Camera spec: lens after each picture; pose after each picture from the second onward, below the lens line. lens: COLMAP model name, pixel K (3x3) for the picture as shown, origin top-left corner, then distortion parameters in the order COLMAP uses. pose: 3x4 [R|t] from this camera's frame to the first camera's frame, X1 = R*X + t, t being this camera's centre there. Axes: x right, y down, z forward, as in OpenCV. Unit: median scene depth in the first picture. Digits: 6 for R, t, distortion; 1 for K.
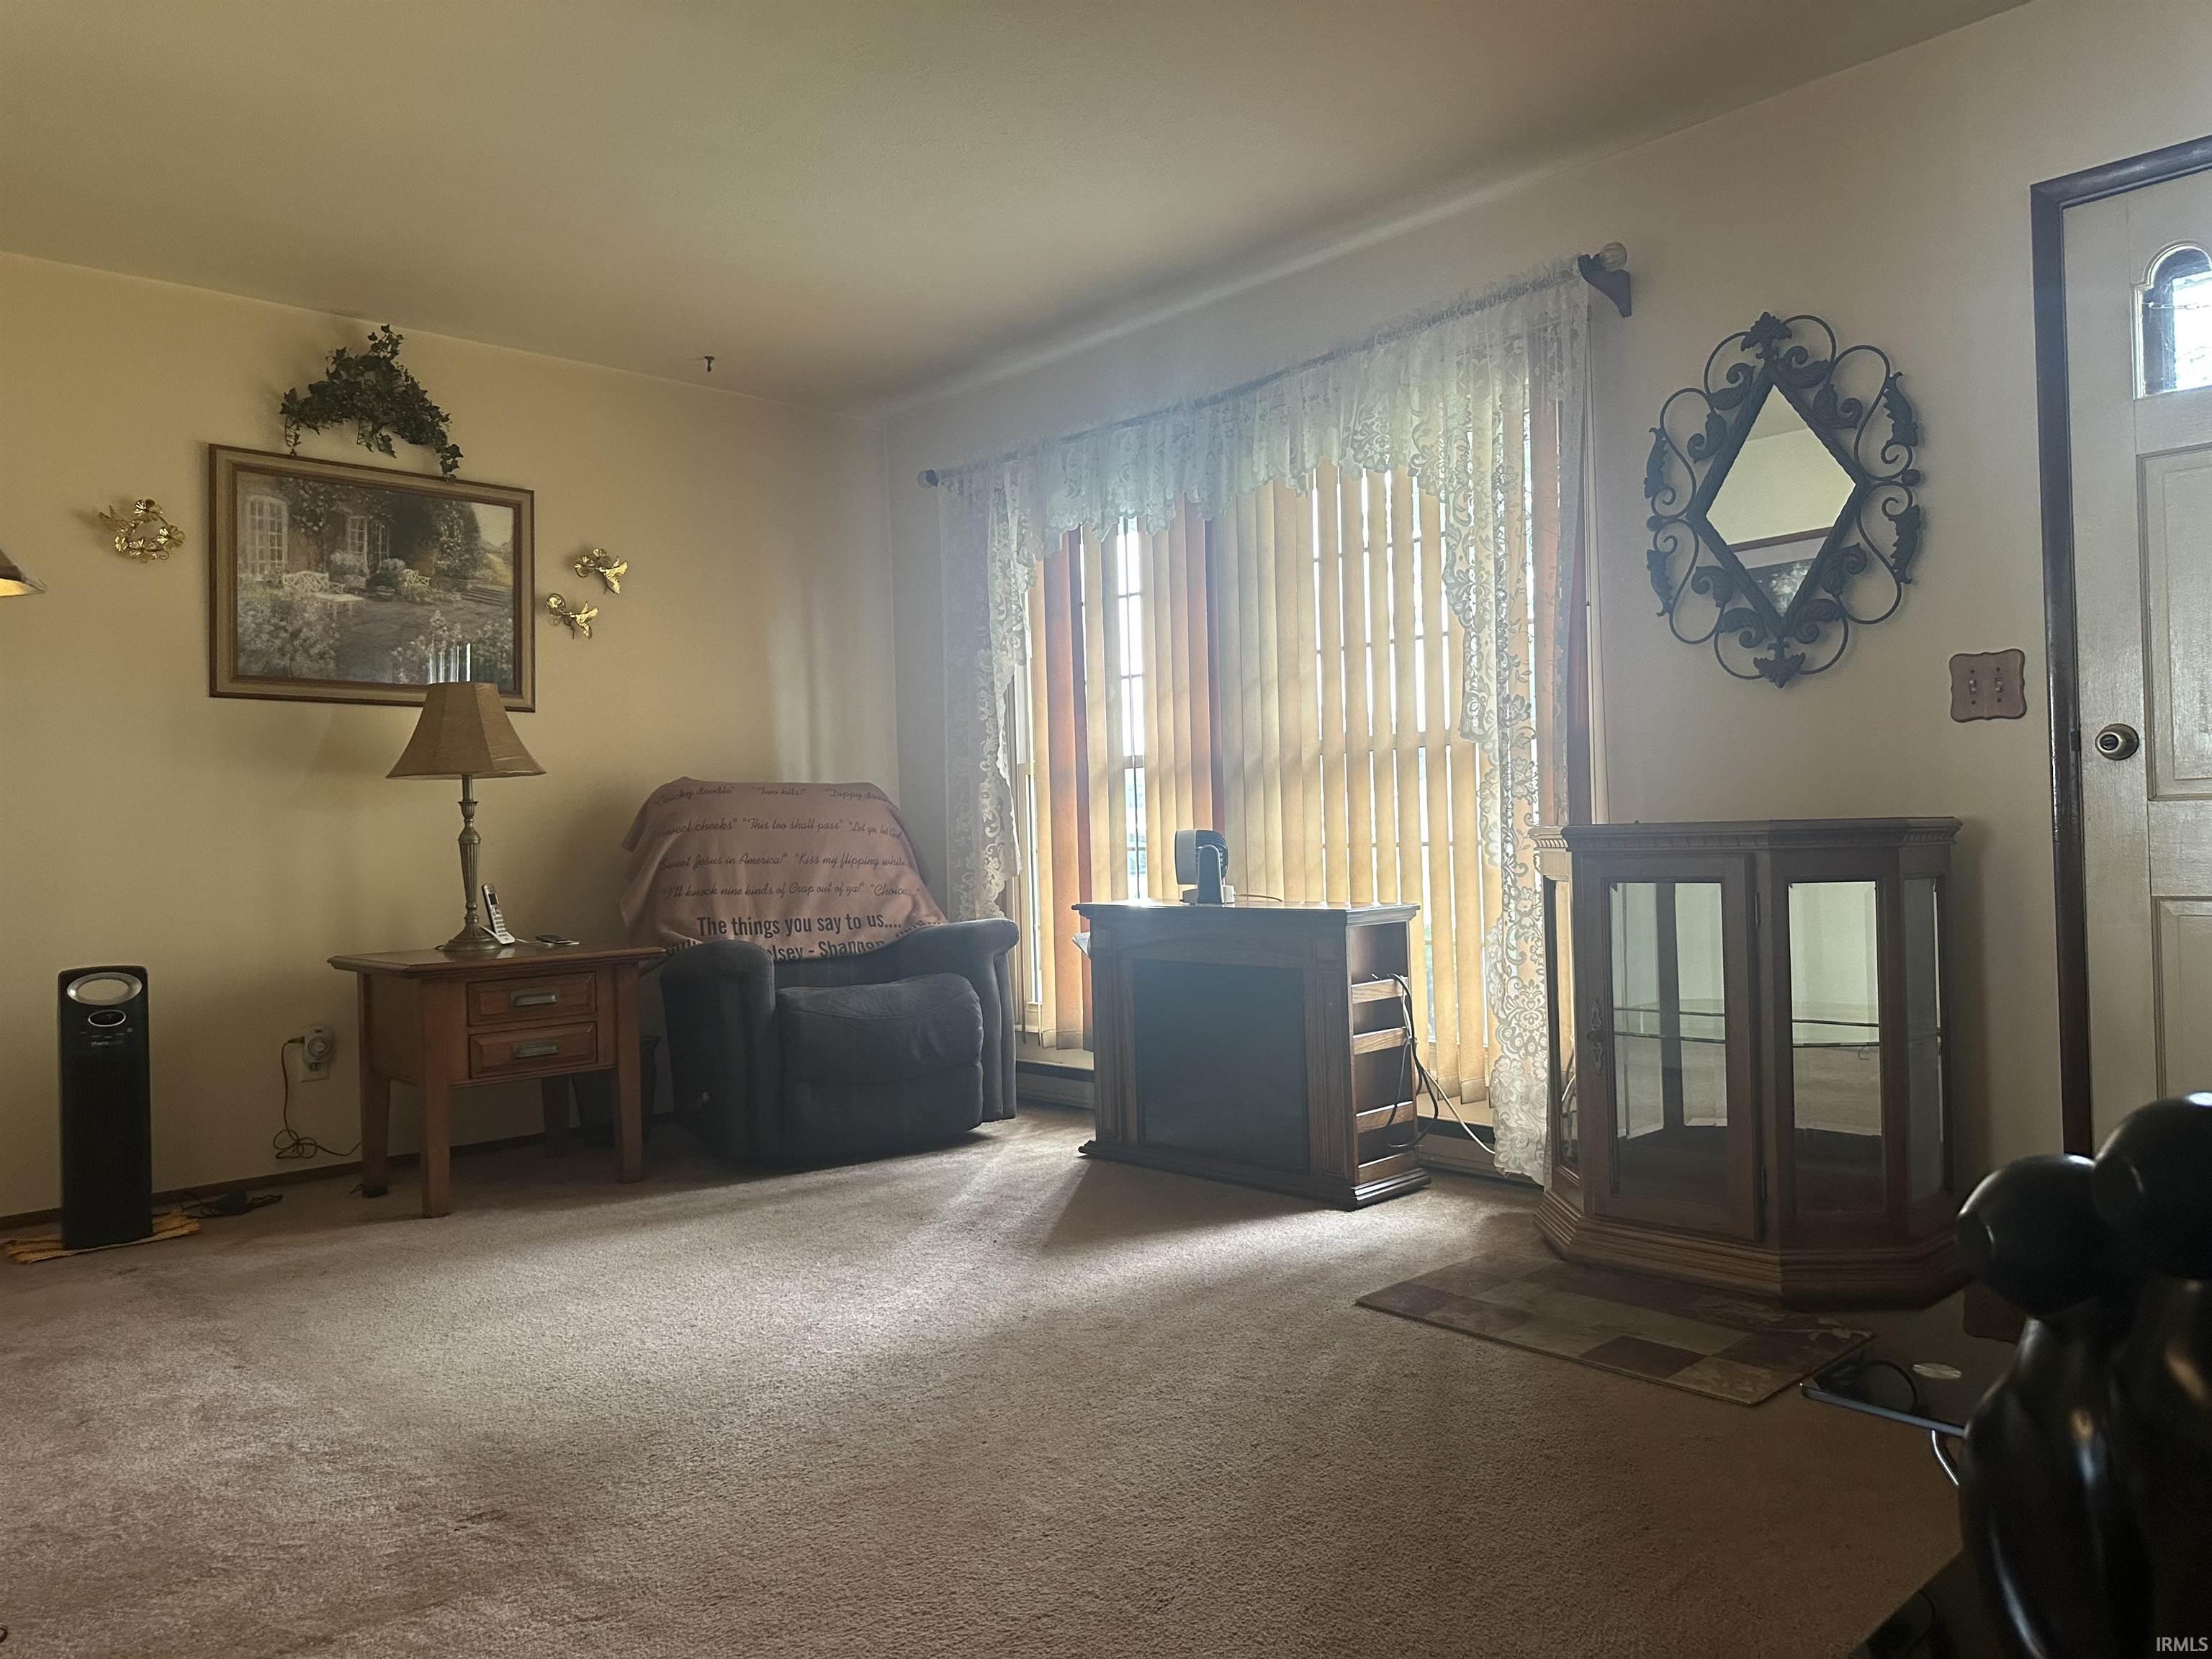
lens RADIAL K [[1573.5, 0, 1123.3], [0, 1573.5, 822.7], [0, 0, 1]] dist [0.045613, -0.055587]
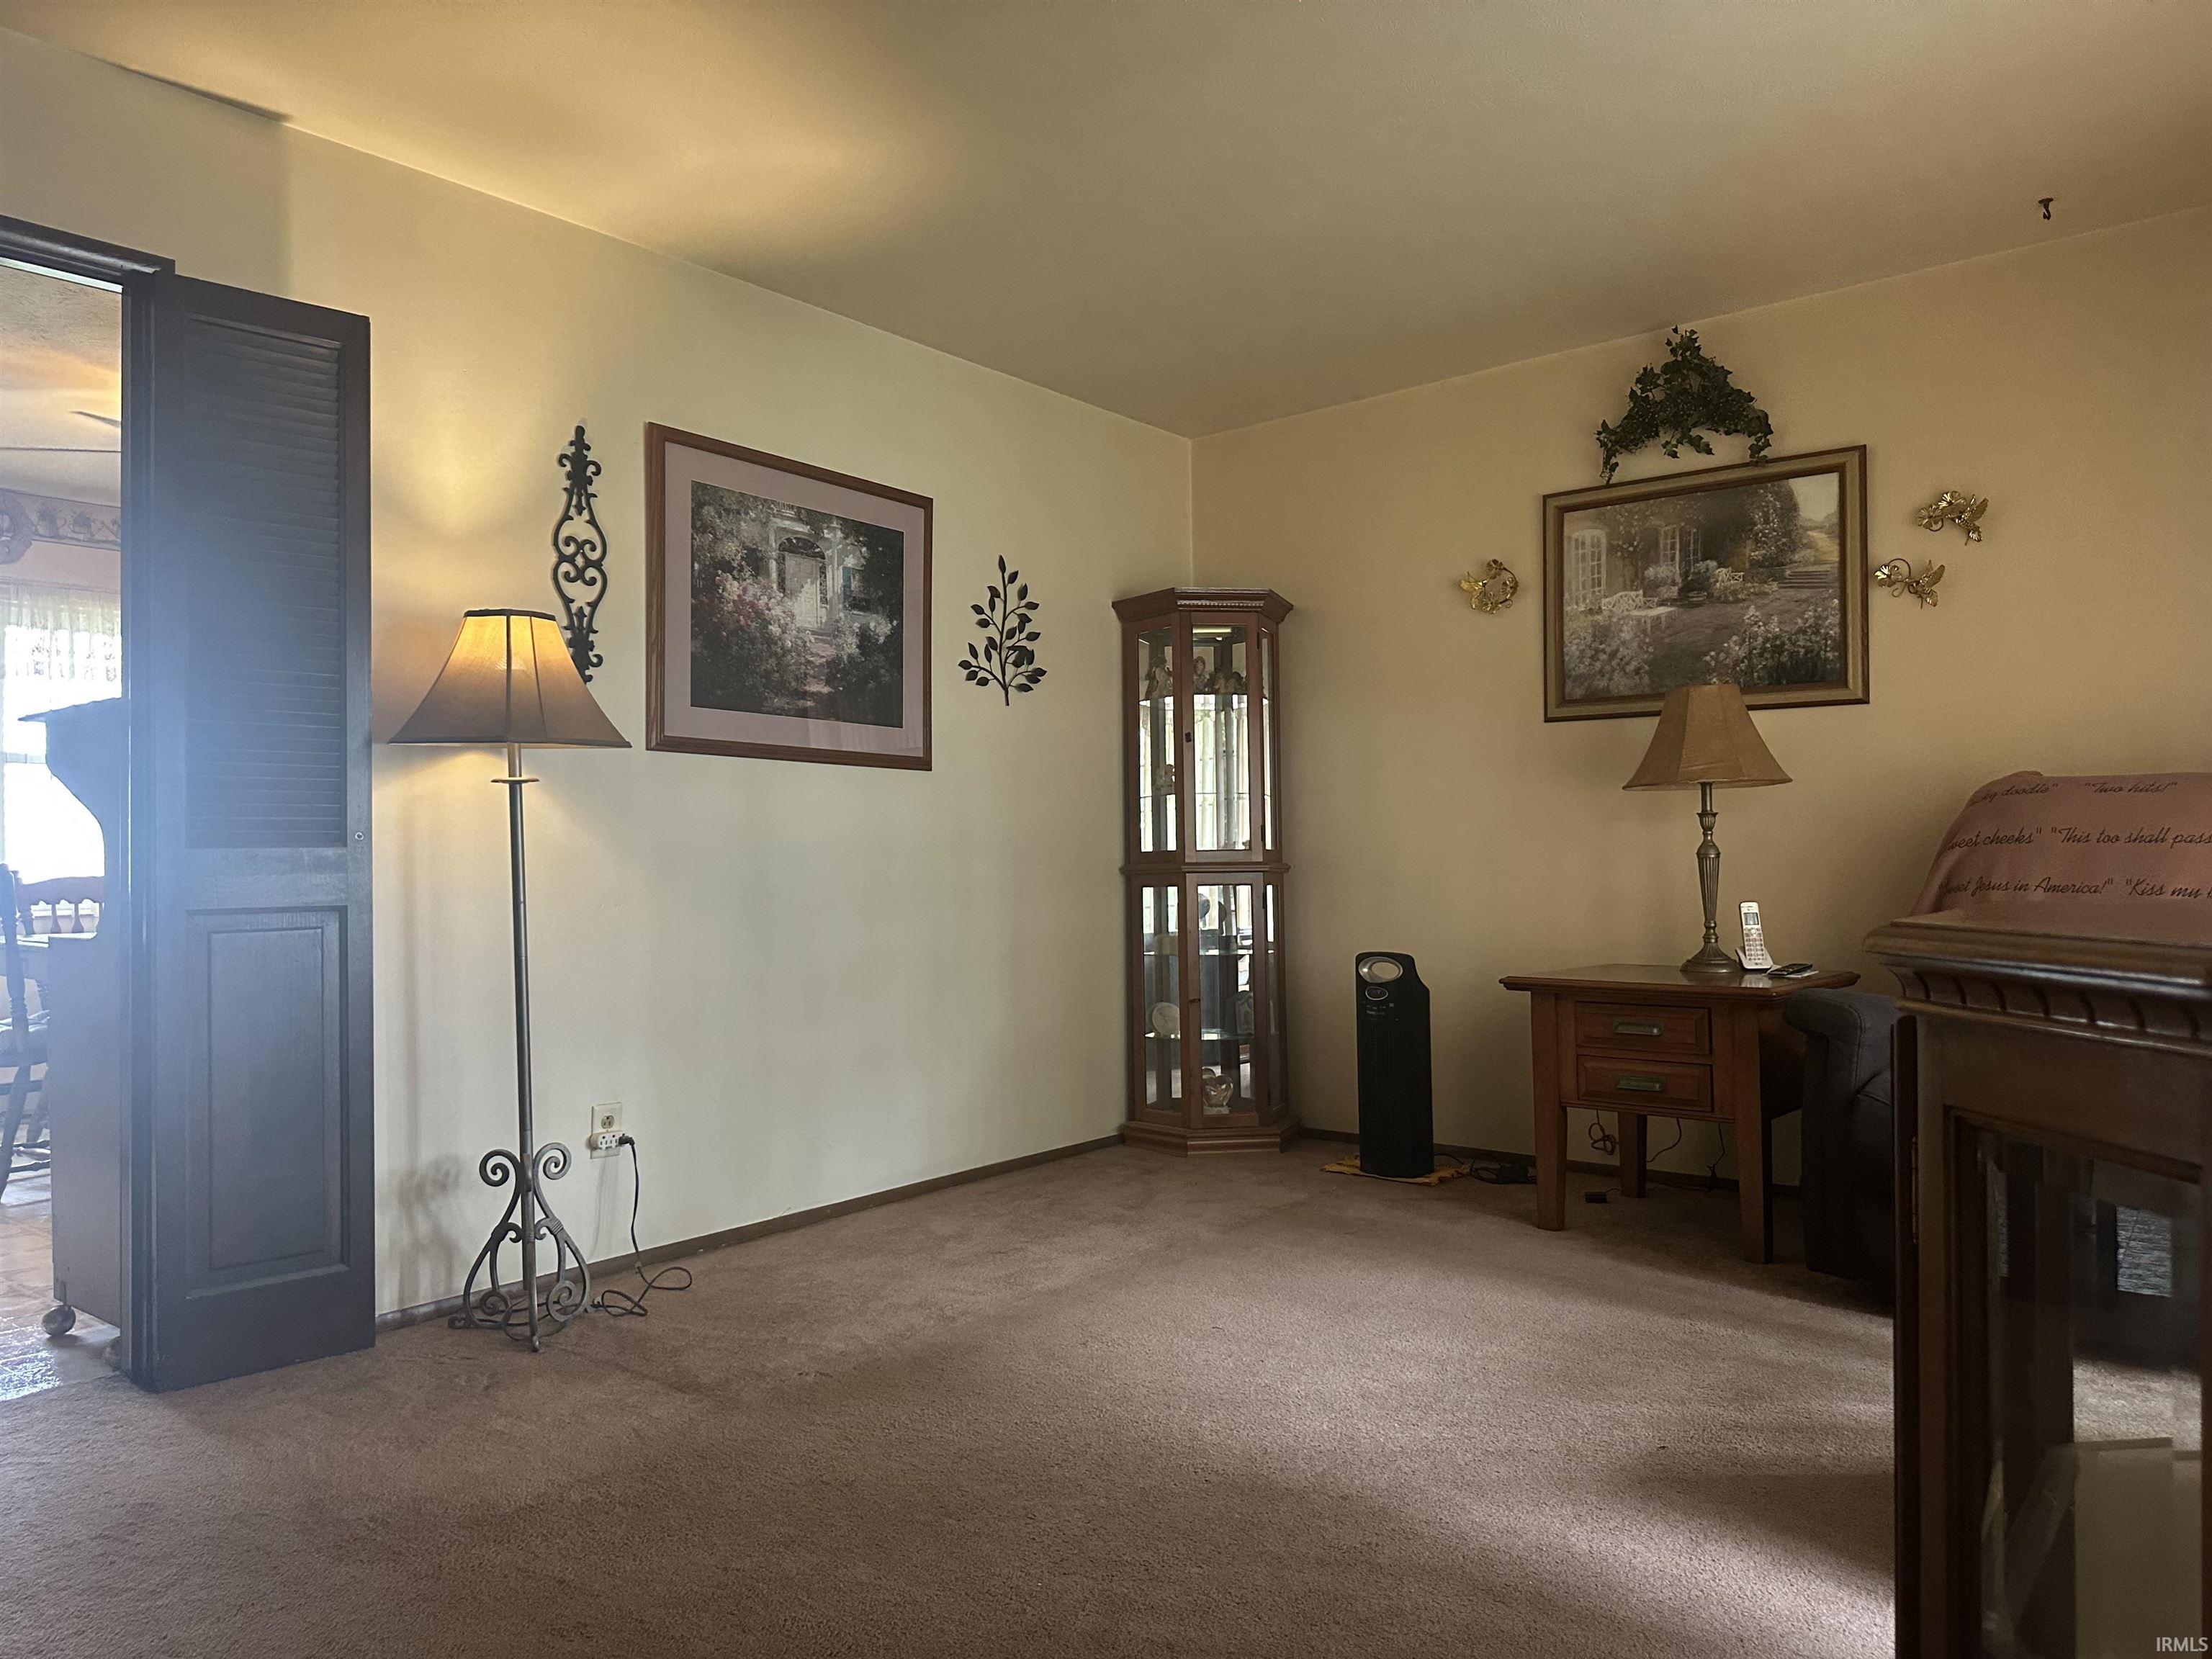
lens RADIAL K [[1573.5, 0, 1121.7], [0, 1573.5, 845.5], [0, 0, 1]] dist [0.045613, -0.055587]
pose [[0.124864, 0.020964, -0.991952, 0.473892], [0.019794, 0.999525, 0.023615, -0.022886], [0.991976, -0.022583, 0.124390, 0.534392]]
